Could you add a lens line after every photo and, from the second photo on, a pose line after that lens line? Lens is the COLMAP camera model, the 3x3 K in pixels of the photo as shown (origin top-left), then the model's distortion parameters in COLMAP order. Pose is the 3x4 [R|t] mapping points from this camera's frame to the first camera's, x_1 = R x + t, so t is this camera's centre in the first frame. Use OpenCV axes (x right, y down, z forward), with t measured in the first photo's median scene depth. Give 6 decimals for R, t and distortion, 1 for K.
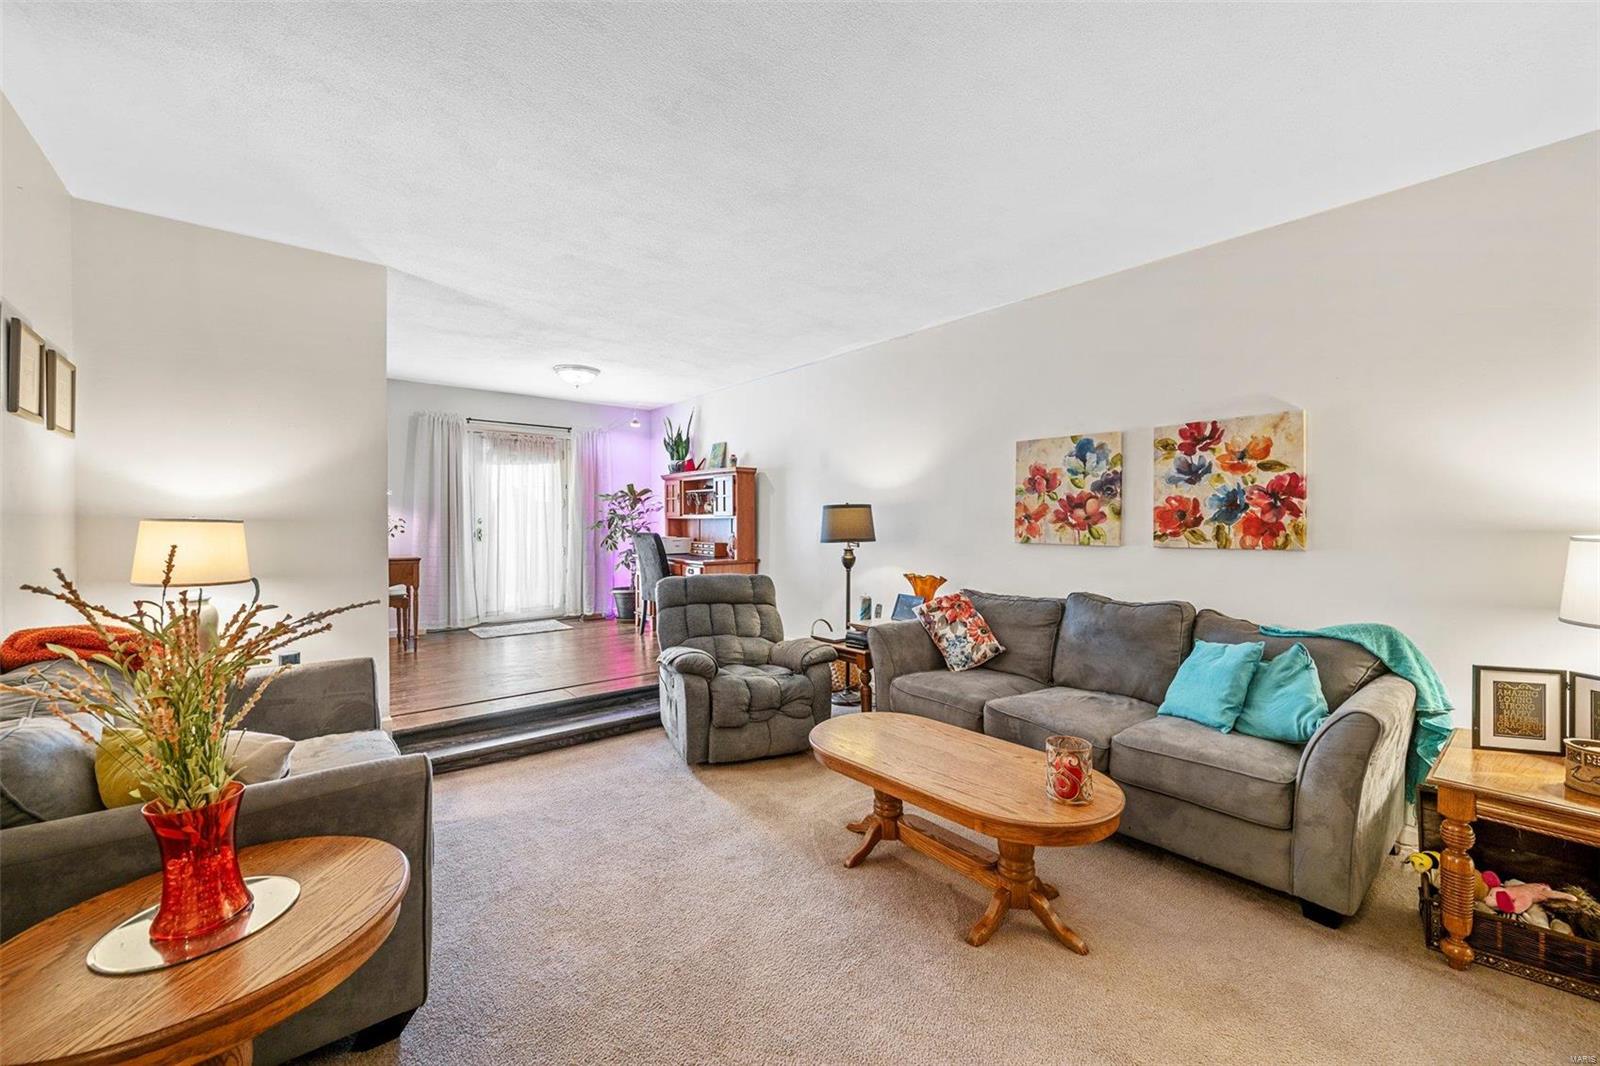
lens RADIAL K [[623.9, 0, 804.8], [0, 623.9, 527.5], [0, 0, 1]] dist [-0.000220, -0.000124]
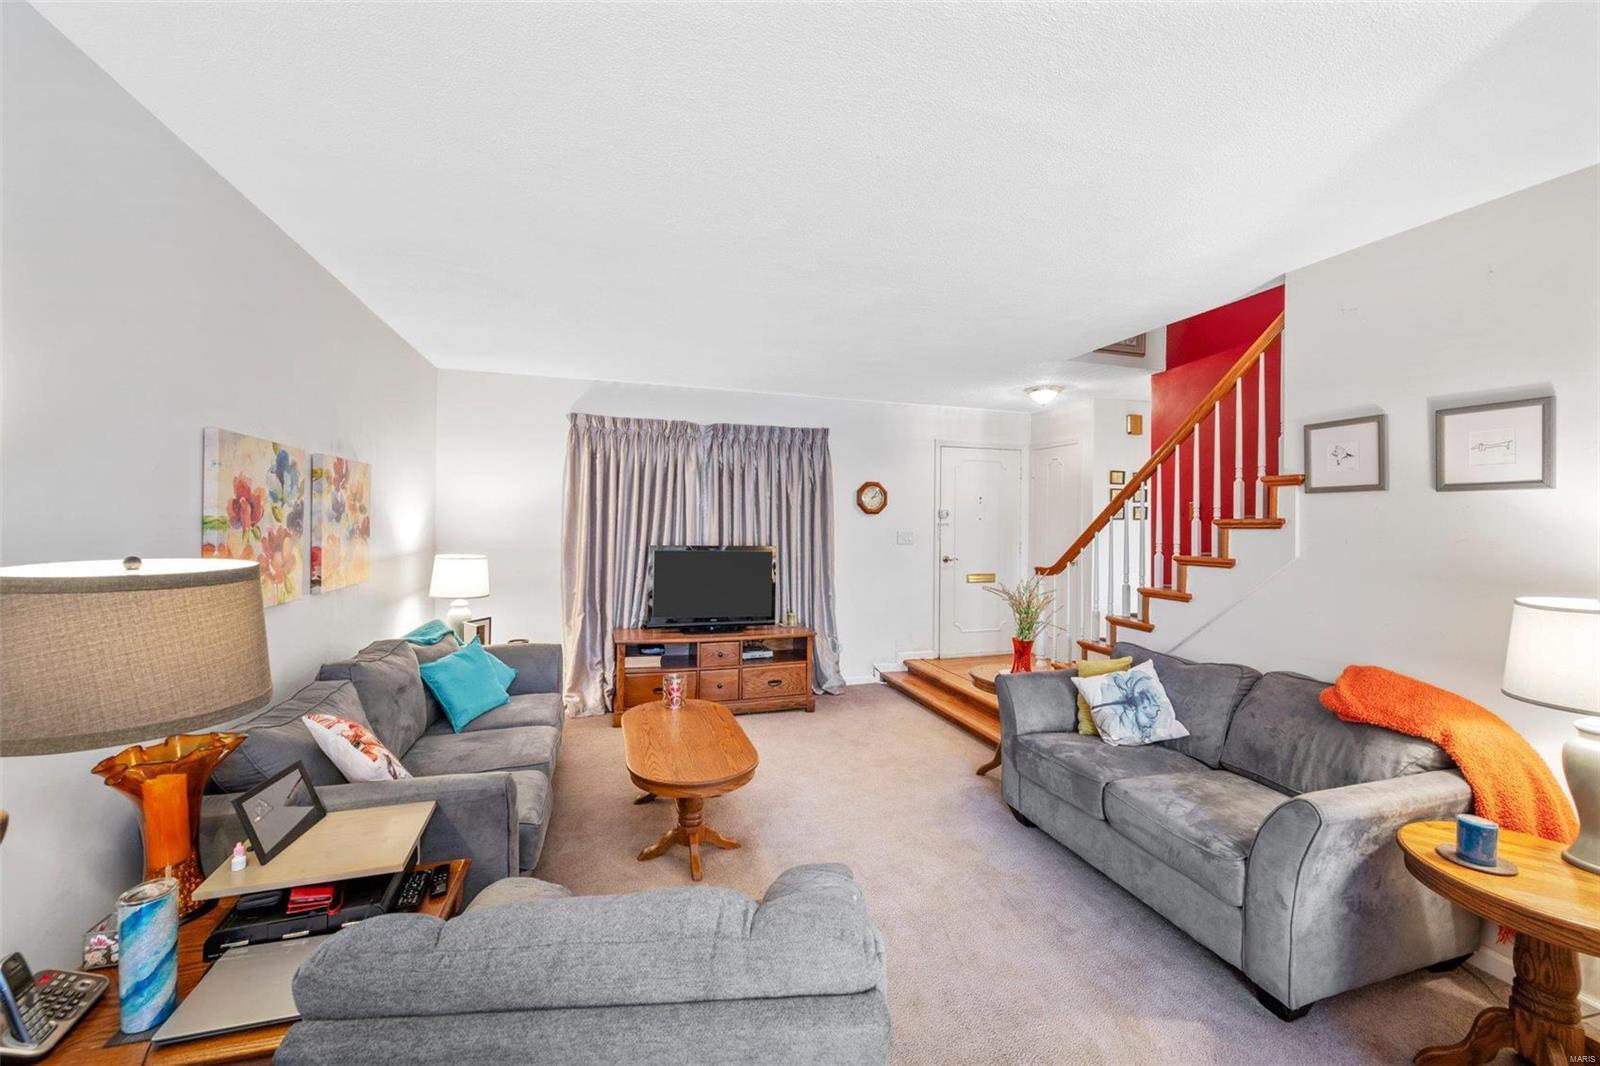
lens RADIAL K [[634.7, 0, 802.7], [0, 634.7, 518.9], [0, 0, 1]] dist [0.002727, 0.000060]
pose [[-0.928616, -0.008872, 0.370937, -0.340600], [-0.008636, 0.999960, 0.002299, -0.071632], [-0.370942, -0.001068, -0.928655, 1.411666]]
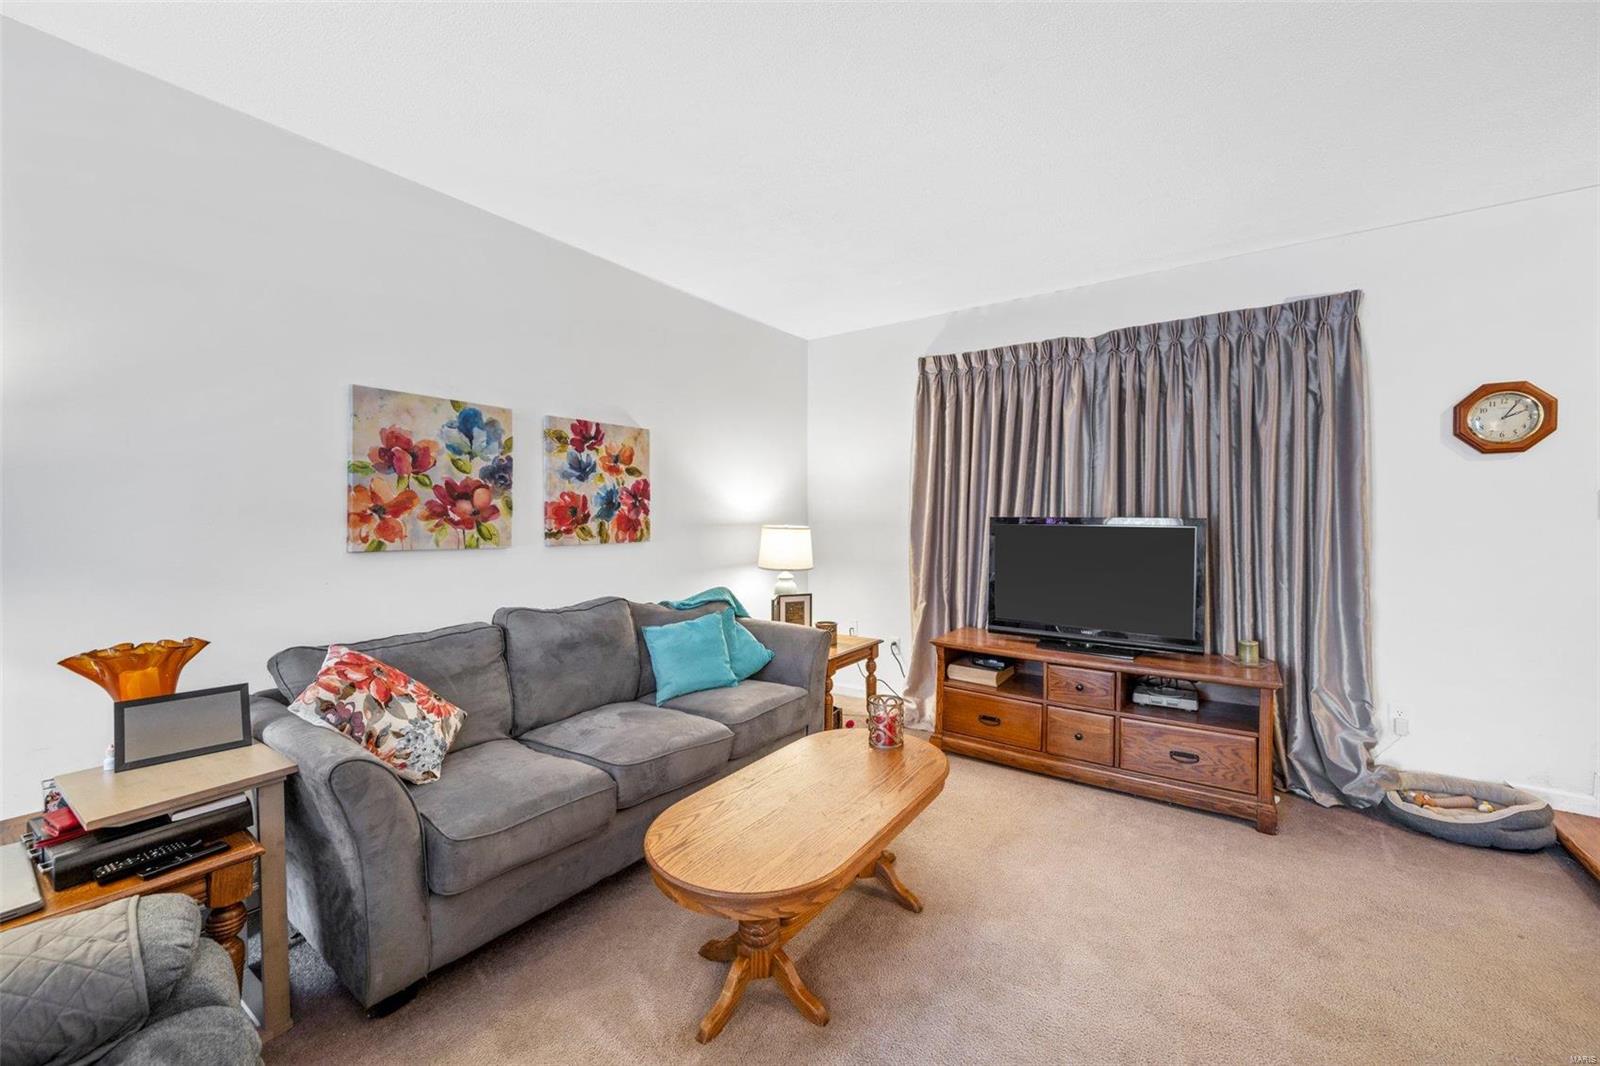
lens RADIAL K [[623.9, 0, 804.8], [0, 623.9, 527.5], [0, 0, 1]] dist [-0.000220, -0.000124]
pose [[-0.270851, -0.013611, 0.962525, -0.385600], [0.004292, 0.999873, 0.015347, -0.007275], [-0.962612, 0.008288, -0.270758, 0.799387]]
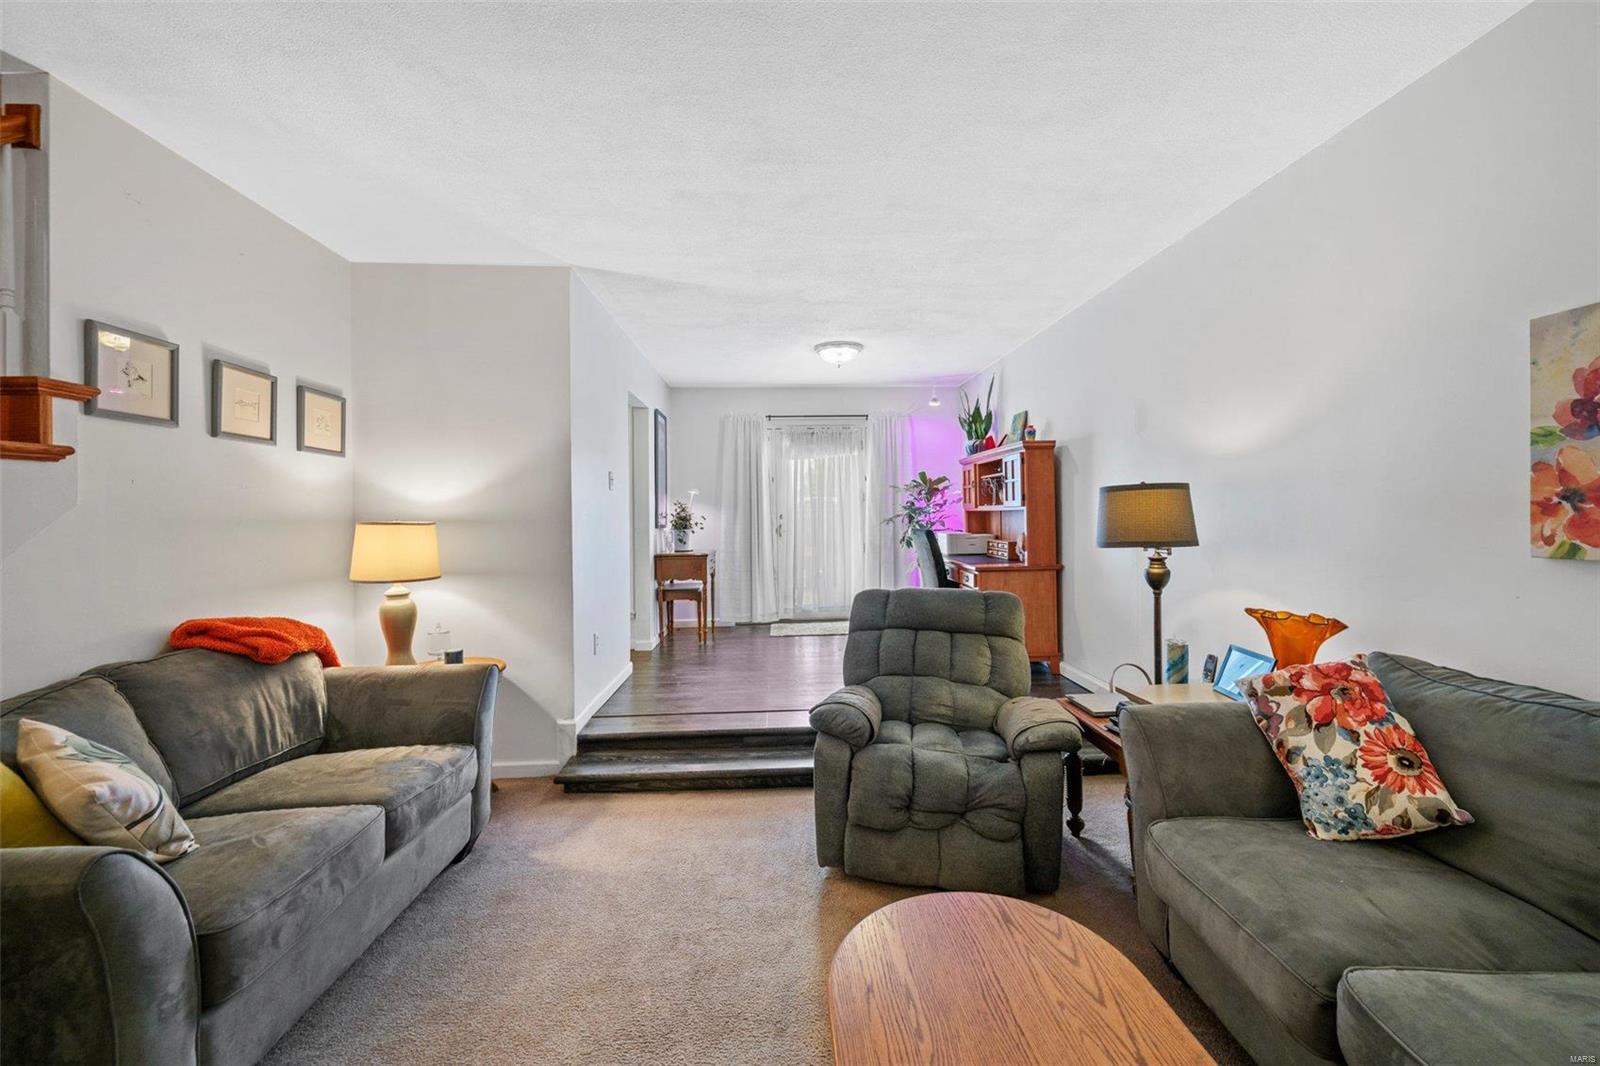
lens RADIAL K [[634.5, 0, 799.9], [0, 634.5, 513.4], [0, 0, 1]] dist [-0.001359, -0.000212]
pose [[0.802944, -0.015820, -0.595845, 0.208512], [0.010183, 0.999866, -0.012823, -0.005576], [0.595968, 0.004229, 0.802997, 0.383759]]
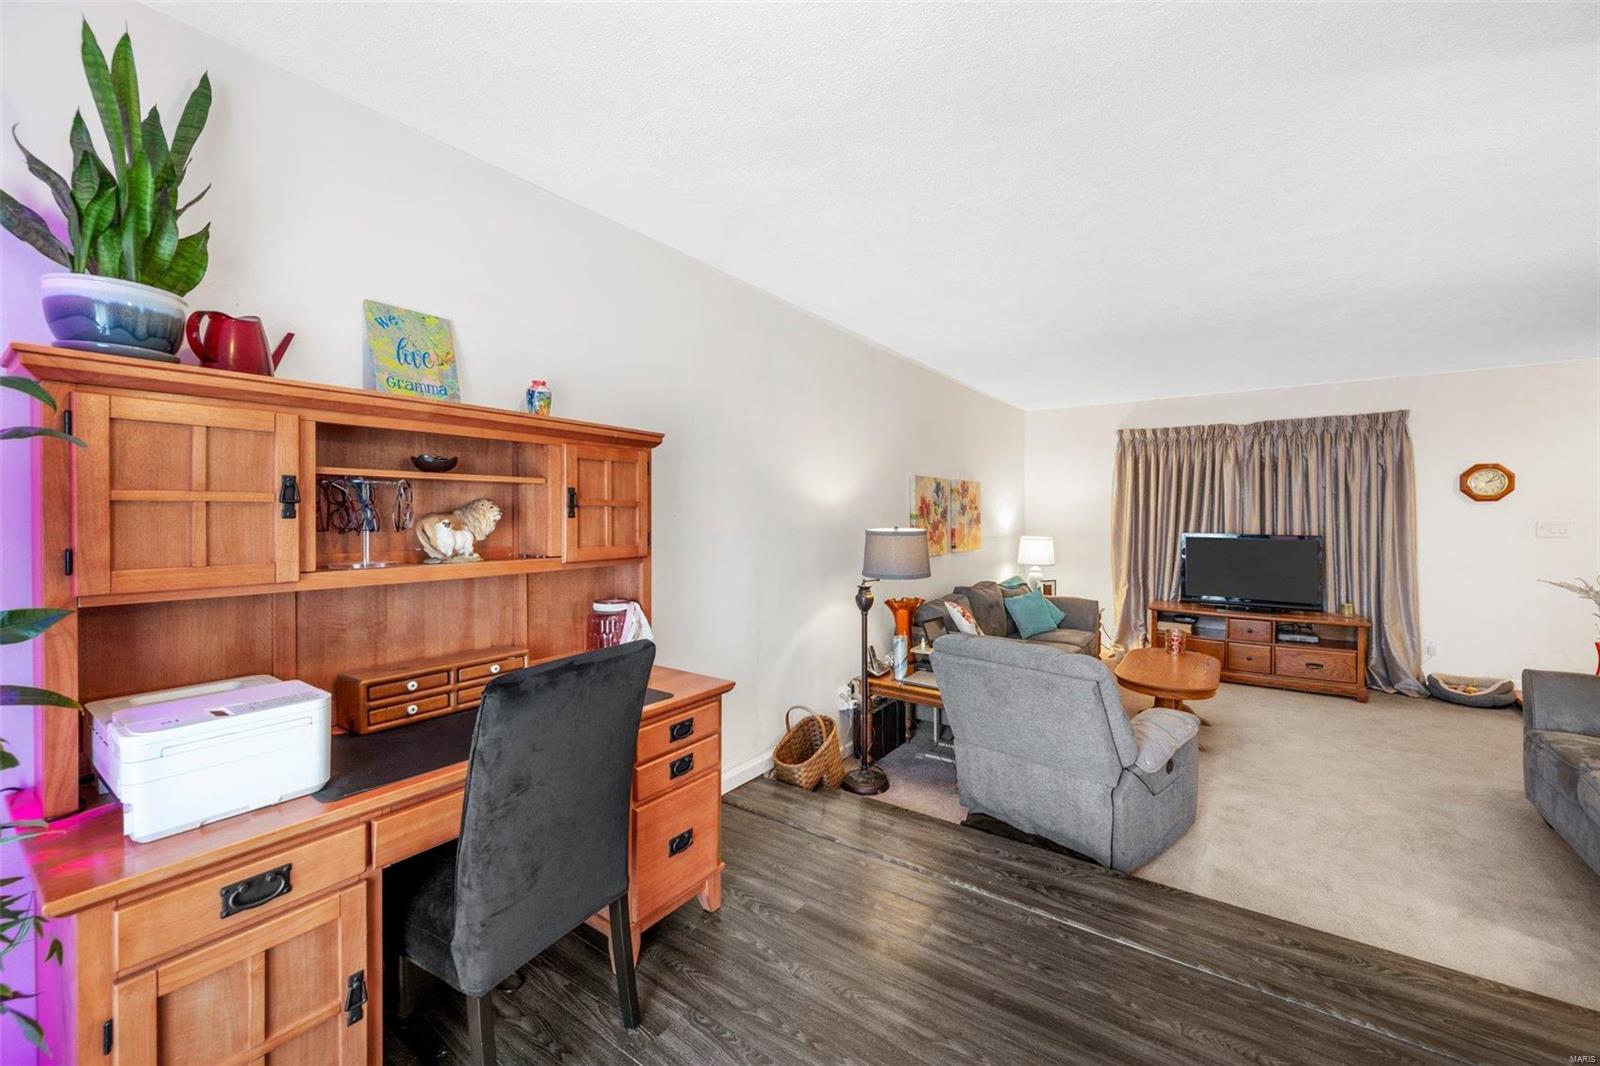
lens RADIAL K [[634.7, 0, 802.7], [0, 634.7, 518.9], [0, 0, 1]] dist [0.002727, 0.000060]
pose [[-0.268827, -0.010569, 0.963130, -0.859713], [0.009863, 0.999857, 0.013725, -0.077405], [-0.963138, 0.013189, -0.268685, 1.661783]]
